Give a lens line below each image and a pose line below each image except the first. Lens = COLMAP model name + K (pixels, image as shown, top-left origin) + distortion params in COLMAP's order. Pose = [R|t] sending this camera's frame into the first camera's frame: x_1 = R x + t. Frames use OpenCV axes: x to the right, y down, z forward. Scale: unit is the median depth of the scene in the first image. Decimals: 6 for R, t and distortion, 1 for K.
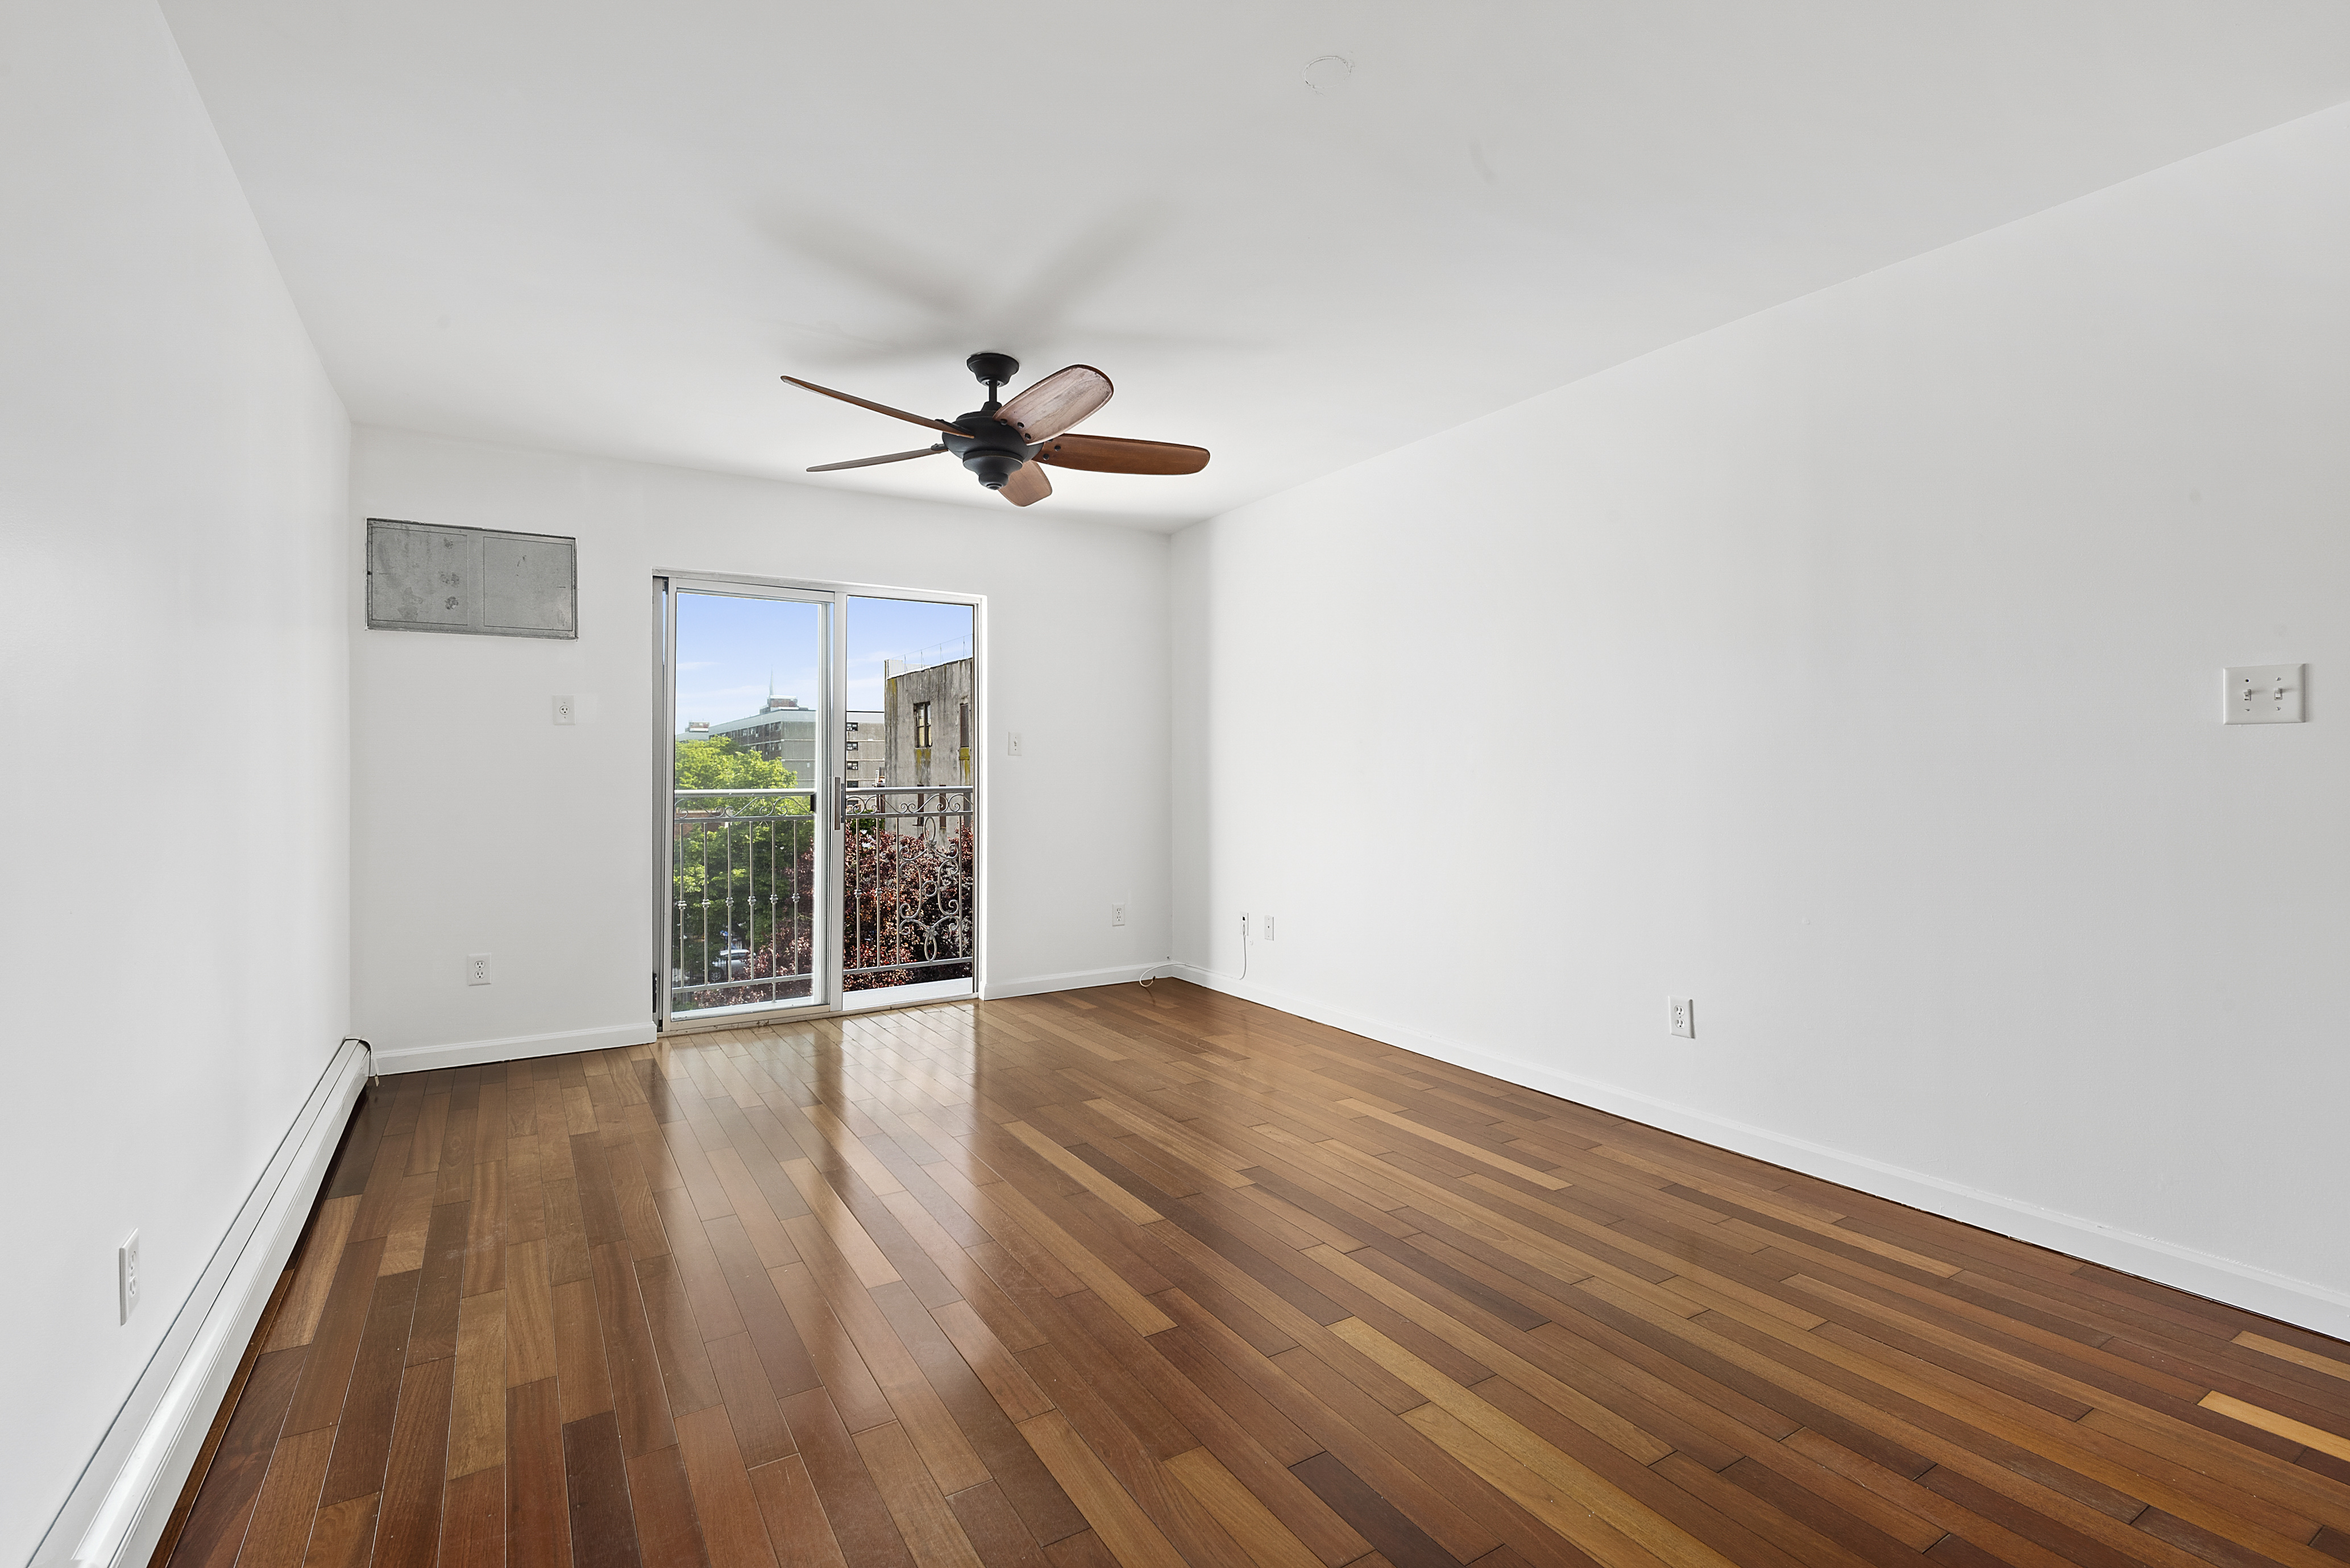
lens RADIAL K [[1093.2, 0, 1175.0], [0, 1093.2, 784.0], [0, 0, 1]] dist [0.001531, 0.000081]
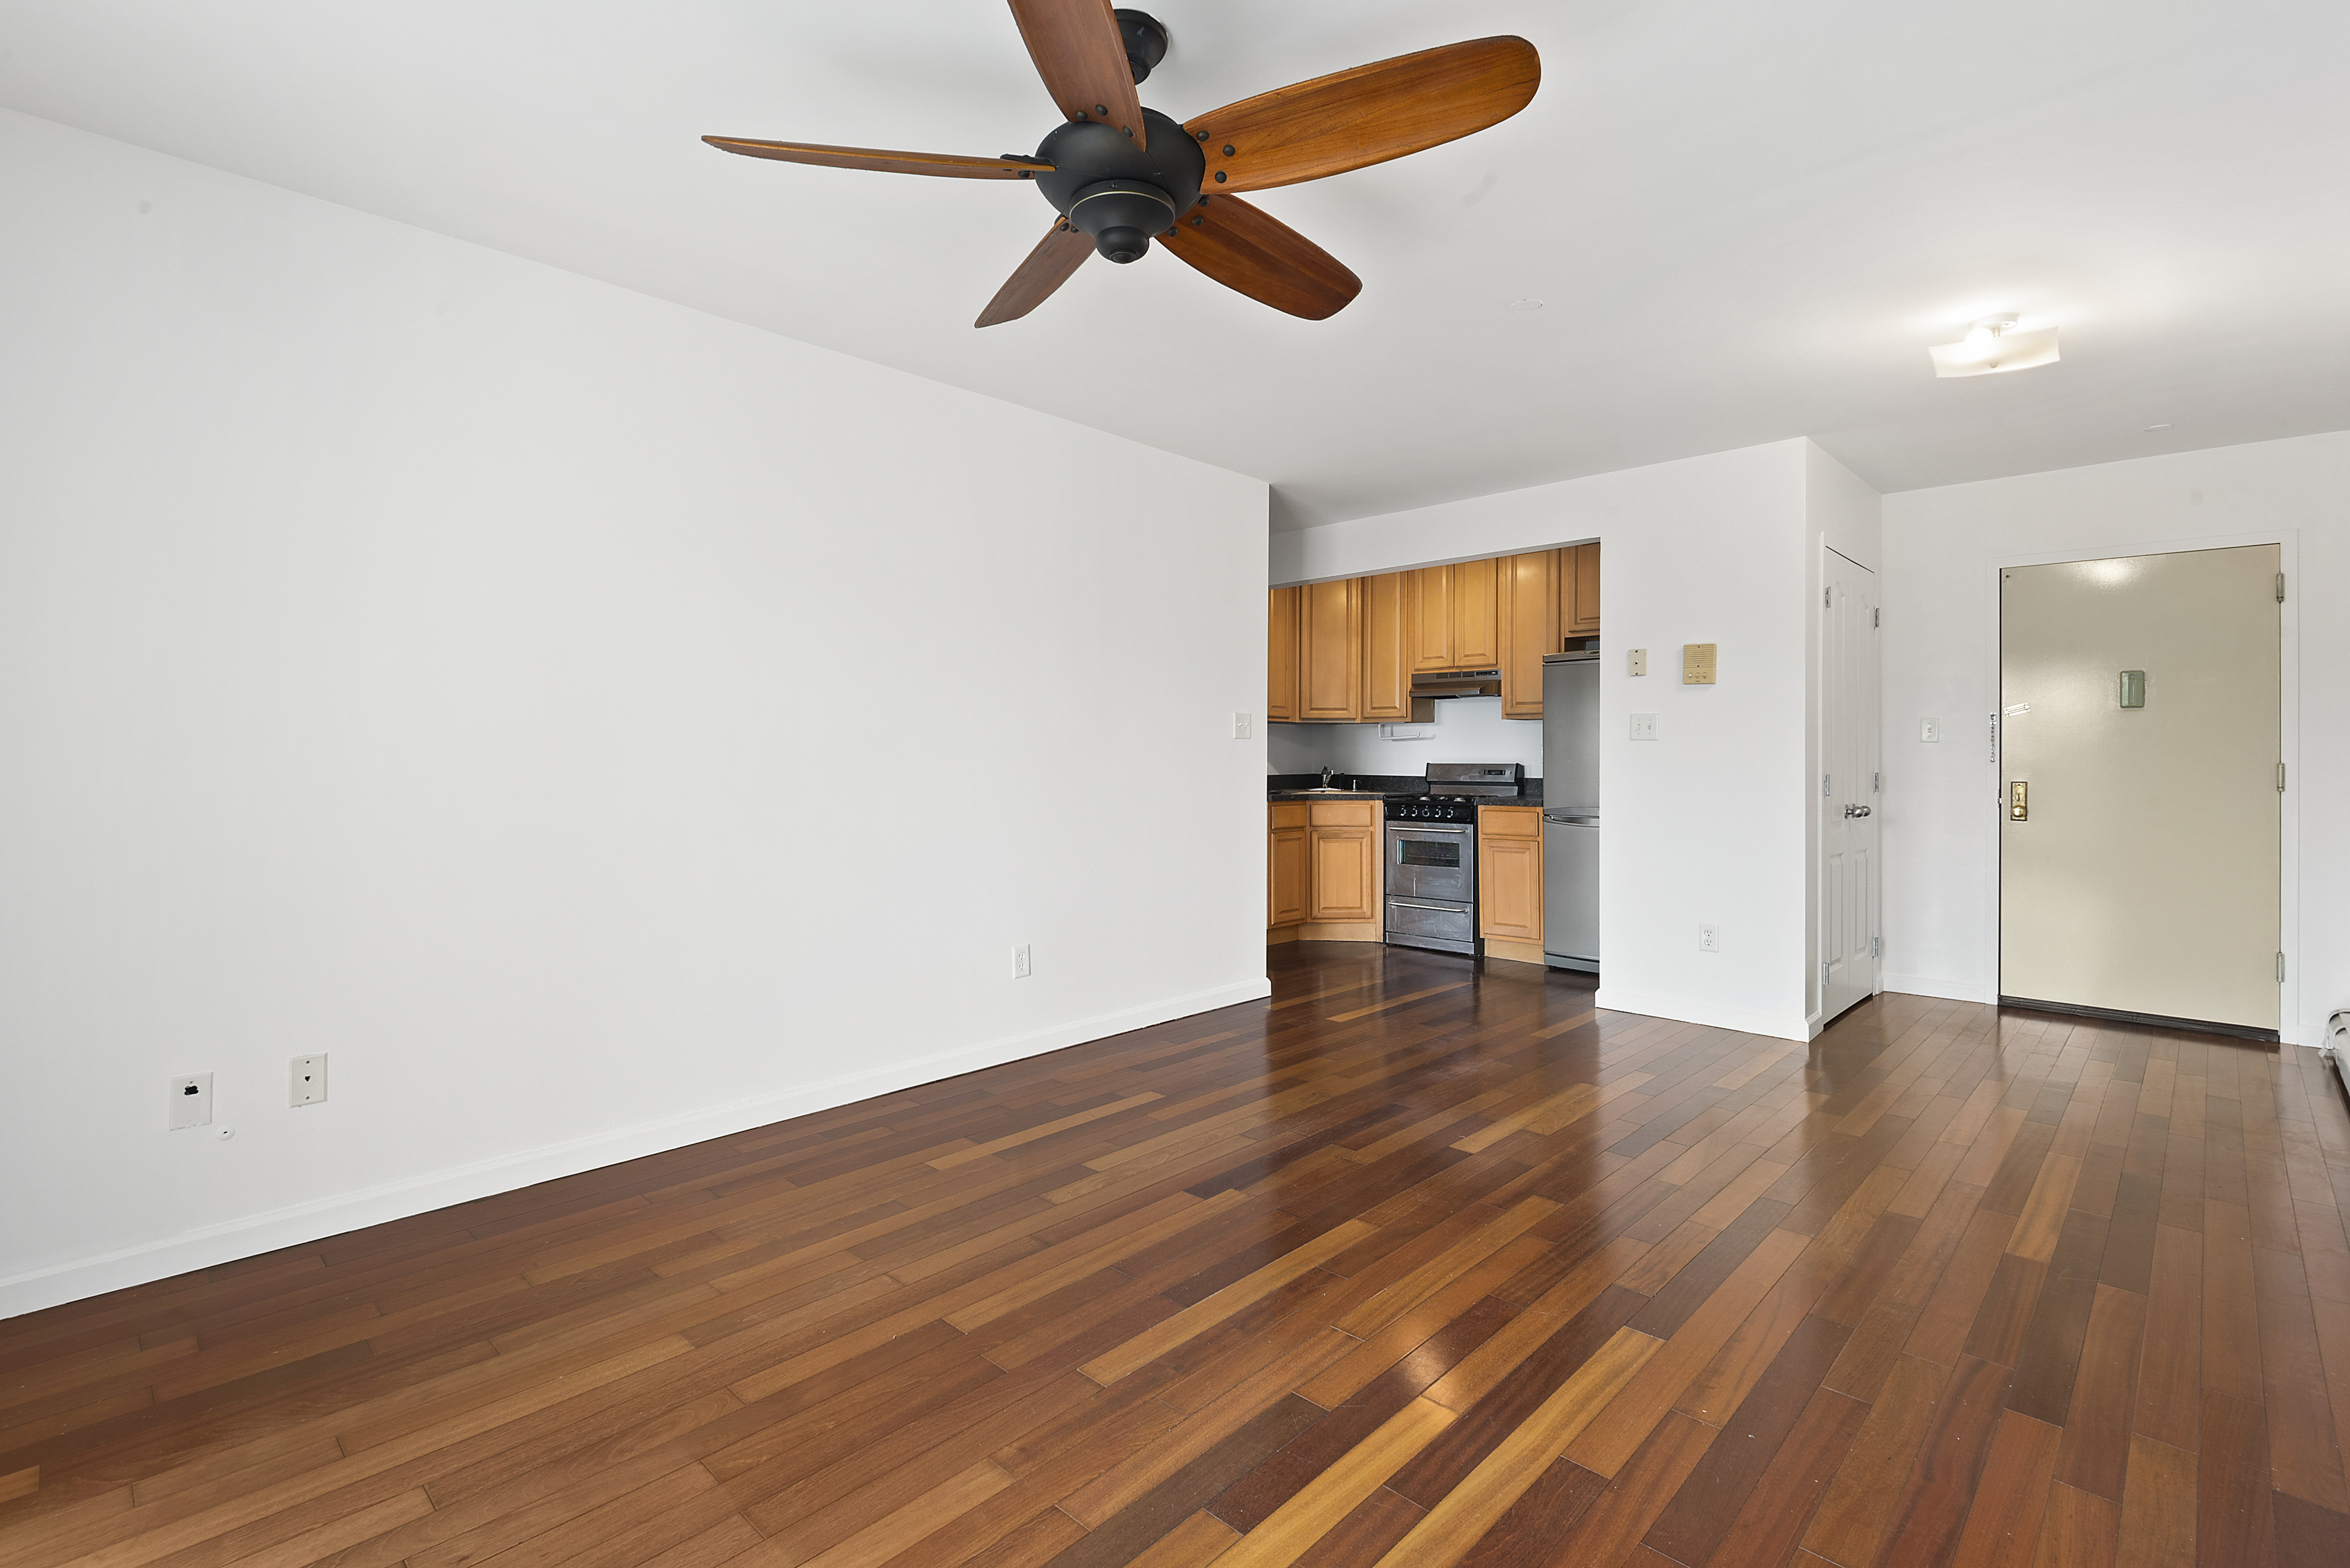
lens RADIAL K [[1046.6, 0, 1175.0], [0, 1046.6, 745.6], [0, 0, 1]] dist [0.000628, 0.000066]
pose [[-0.243829, 0.006164, 0.969799, -0.720153], [0.009536, 0.999947, -0.003958, -0.022330], [-0.969771, 0.008283, -0.243874, 1.121944]]
